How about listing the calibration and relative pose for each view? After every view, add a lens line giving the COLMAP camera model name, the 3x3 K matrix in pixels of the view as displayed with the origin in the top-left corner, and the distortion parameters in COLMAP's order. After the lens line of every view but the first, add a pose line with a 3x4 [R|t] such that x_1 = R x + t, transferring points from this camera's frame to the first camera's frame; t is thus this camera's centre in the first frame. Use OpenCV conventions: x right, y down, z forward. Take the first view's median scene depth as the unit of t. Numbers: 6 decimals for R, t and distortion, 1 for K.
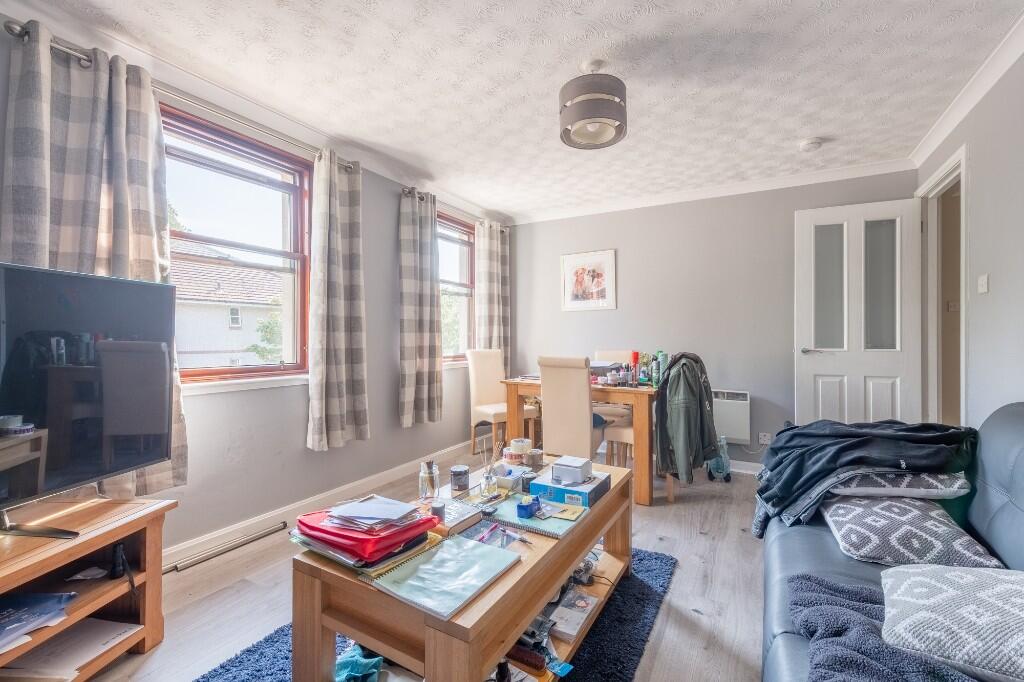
lens RADIAL K [[416.7, 0, 519.0], [0, 416.7, 339.6], [0, 0, 1]] dist [0.017622, -0.000519]
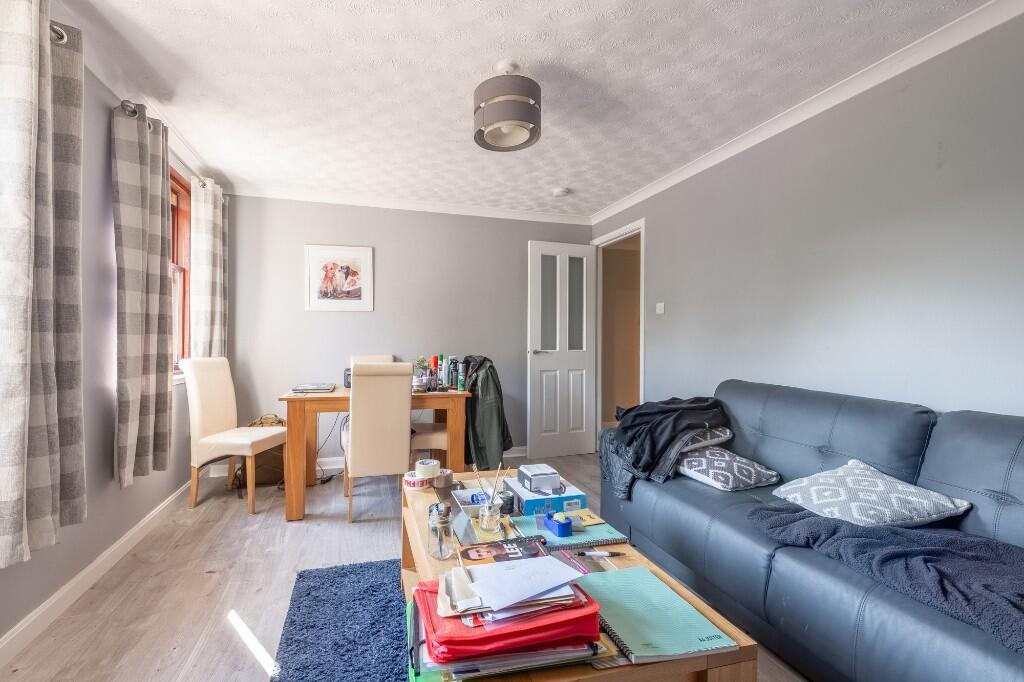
lens RADIAL K [[416.7, 0, 514.3], [0, 416.7, 341.0], [0, 0, 1]] dist [0.017622, -0.000519]
pose [[0.740287, 0.000586, 0.672291, -0.267448], [0.002754, 0.999989, -0.003904, -0.002313], [-0.672286, 0.004742, 0.740277, 0.146293]]
